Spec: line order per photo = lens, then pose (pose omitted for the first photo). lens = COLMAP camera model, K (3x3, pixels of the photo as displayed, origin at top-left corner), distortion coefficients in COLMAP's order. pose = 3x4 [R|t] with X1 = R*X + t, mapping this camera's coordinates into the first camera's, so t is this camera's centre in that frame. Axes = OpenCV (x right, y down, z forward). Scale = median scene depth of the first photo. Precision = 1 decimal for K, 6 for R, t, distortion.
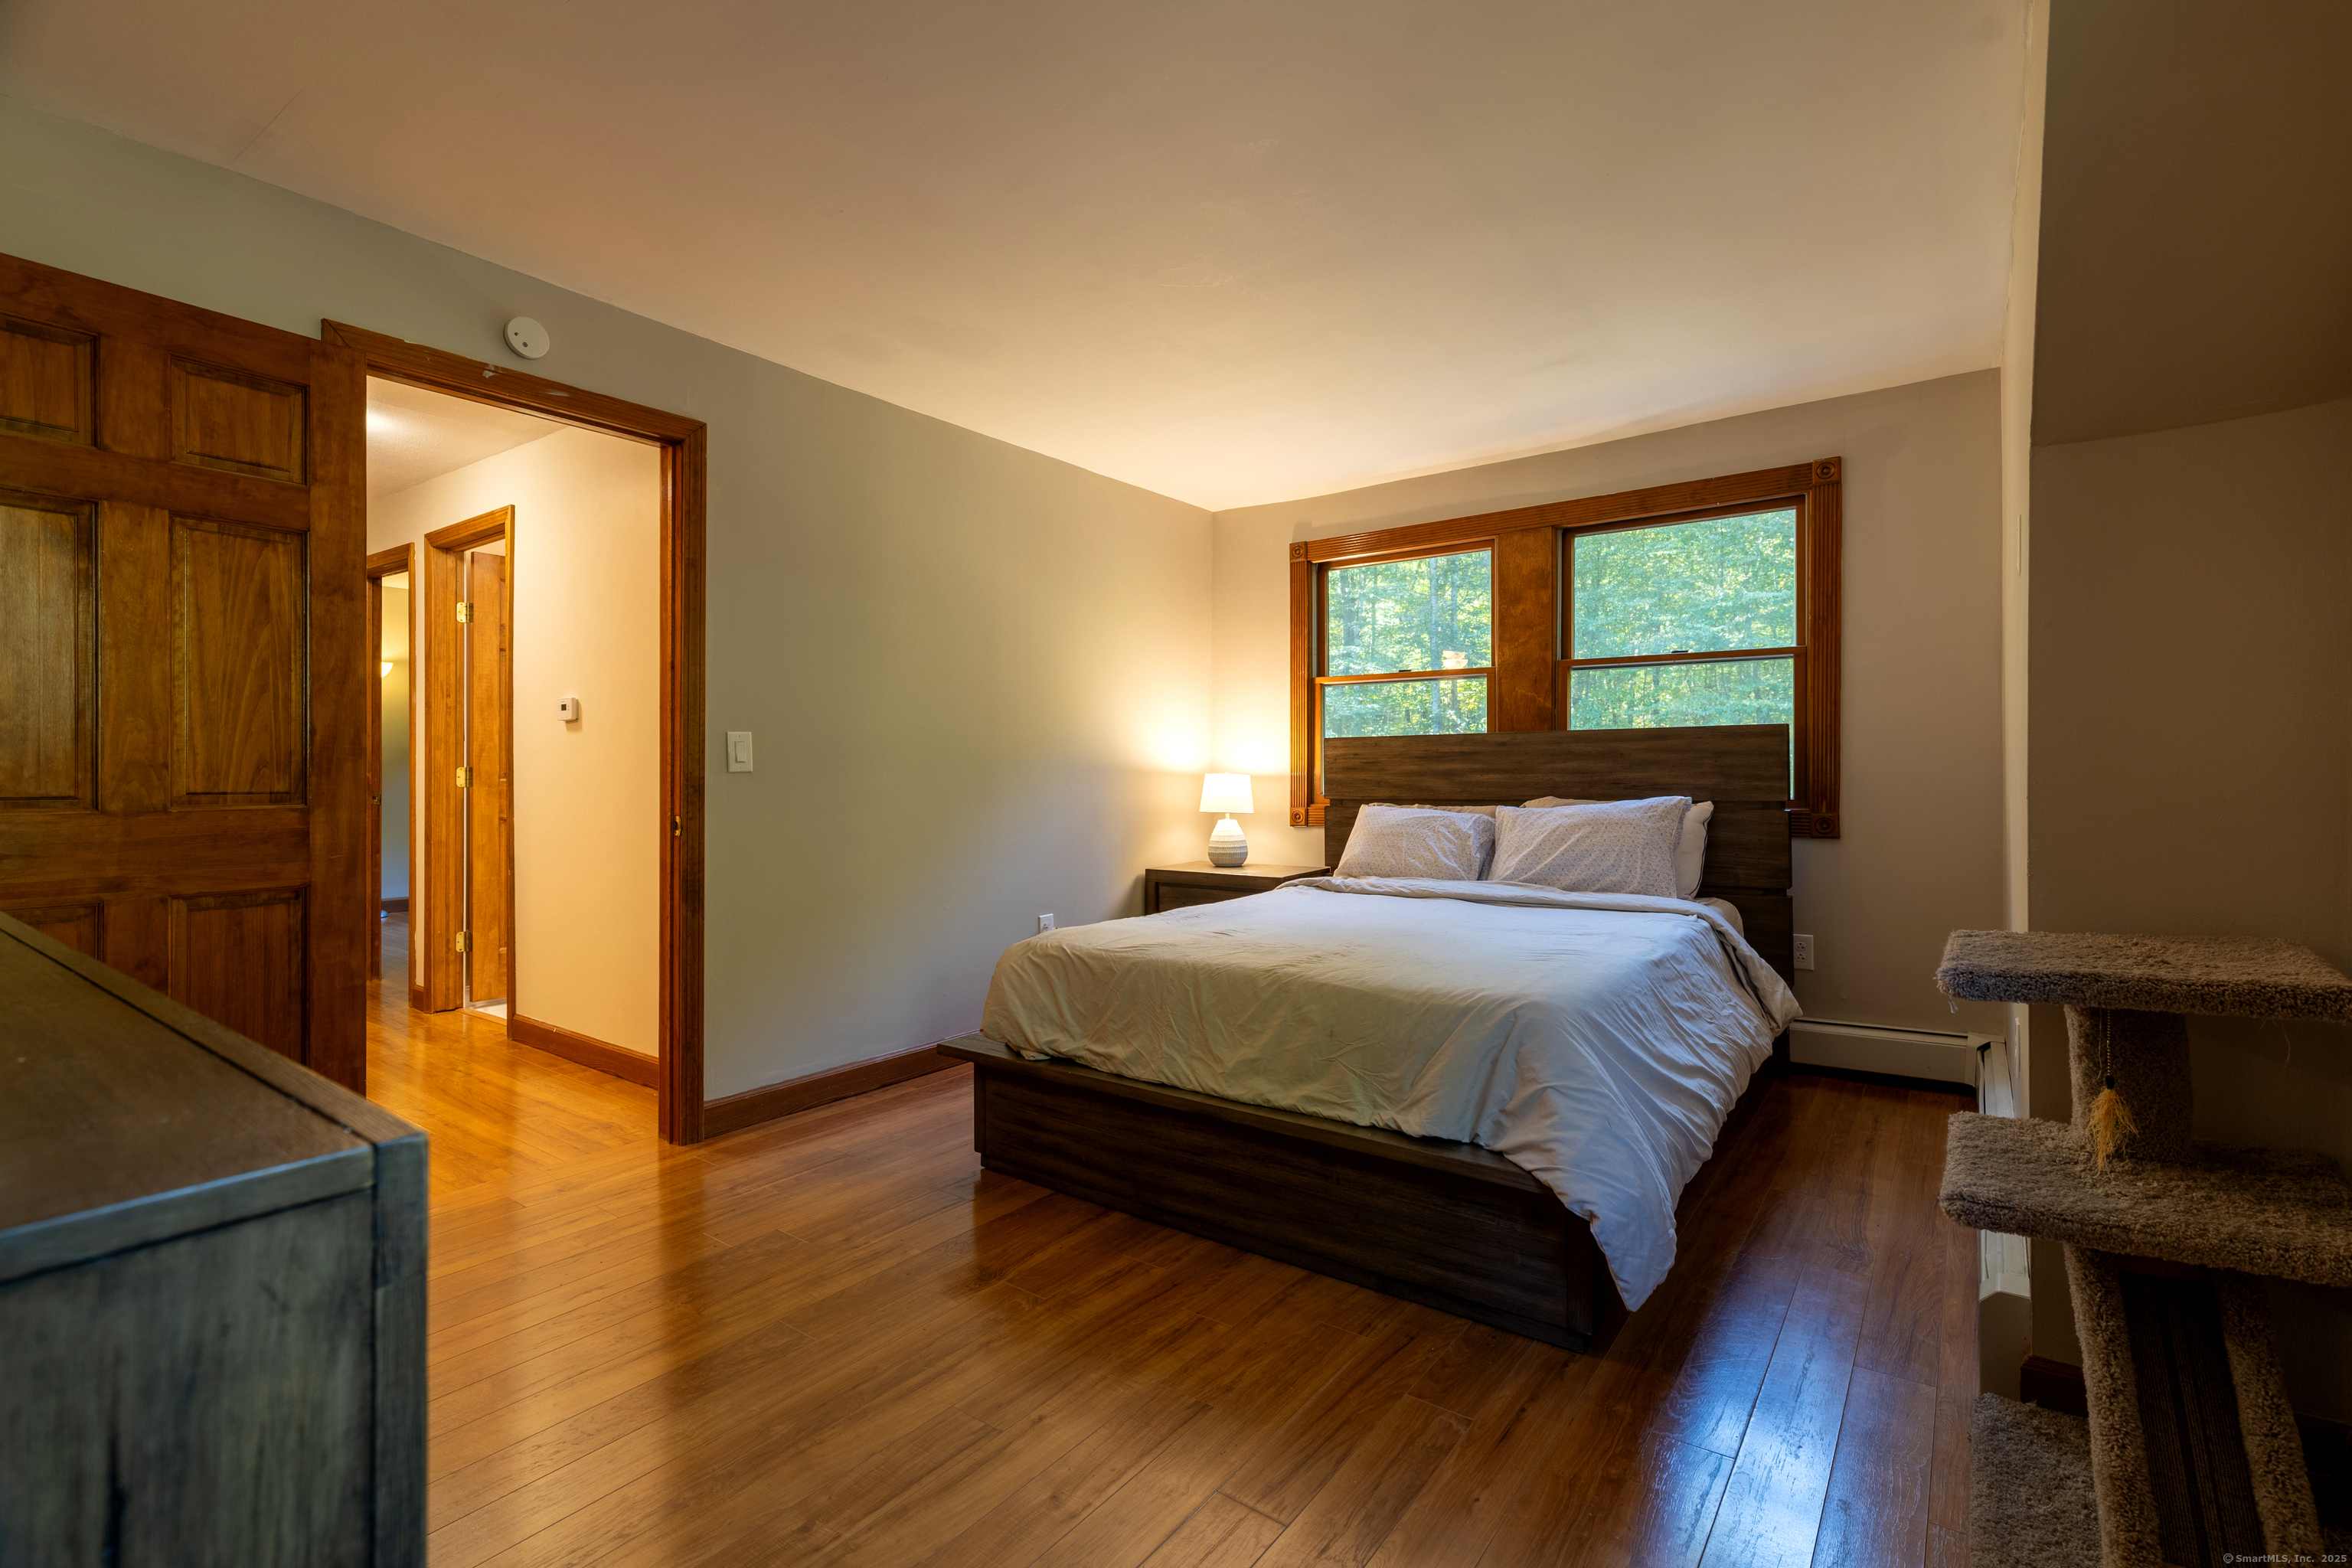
lens RADIAL K [[1092.0, 0, 1205.8], [0, 1092.0, 768.1], [0, 0, 1]] dist [0.005388, -0.000237]
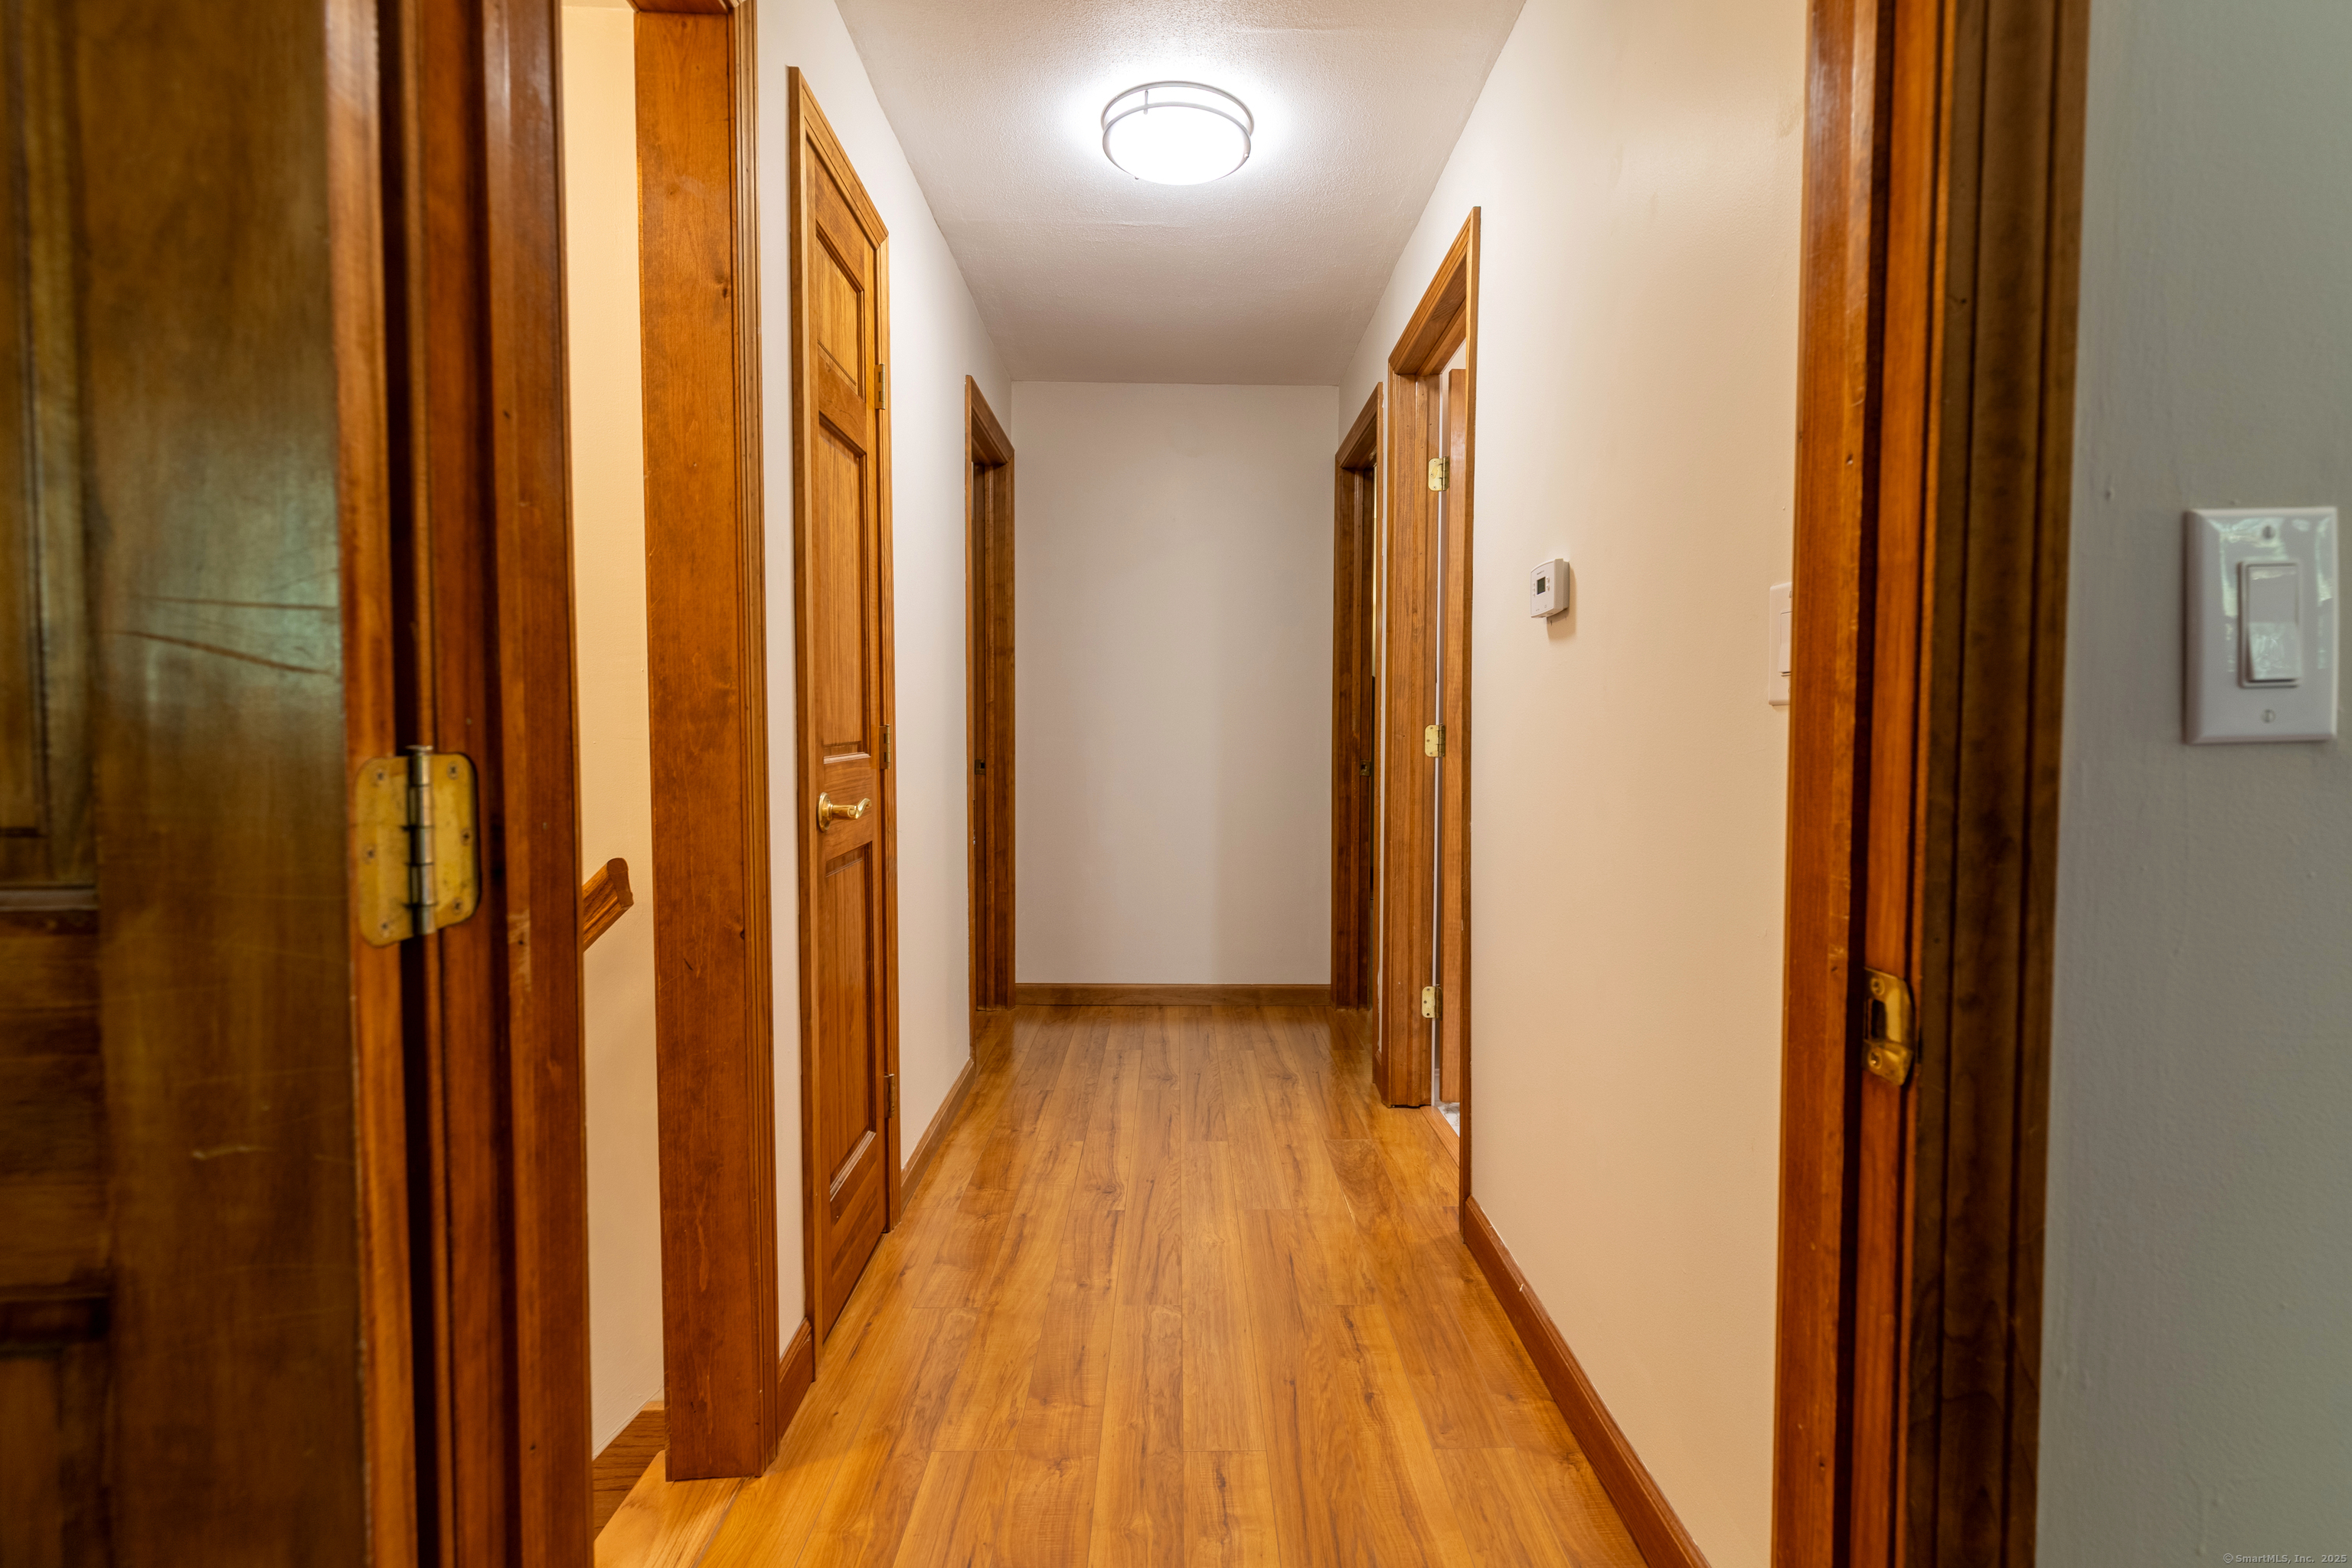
lens RADIAL K [[1092.0, 0, 1205.8], [0, 1092.0, 768.1], [0, 0, 1]] dist [0.005388, -0.000237]
pose [[0.611290, 0.030505, -0.790819, -0.301410], [-0.002334, 0.999322, 0.036744, 0.001333], [0.791403, -0.020616, 0.610947, 0.586724]]
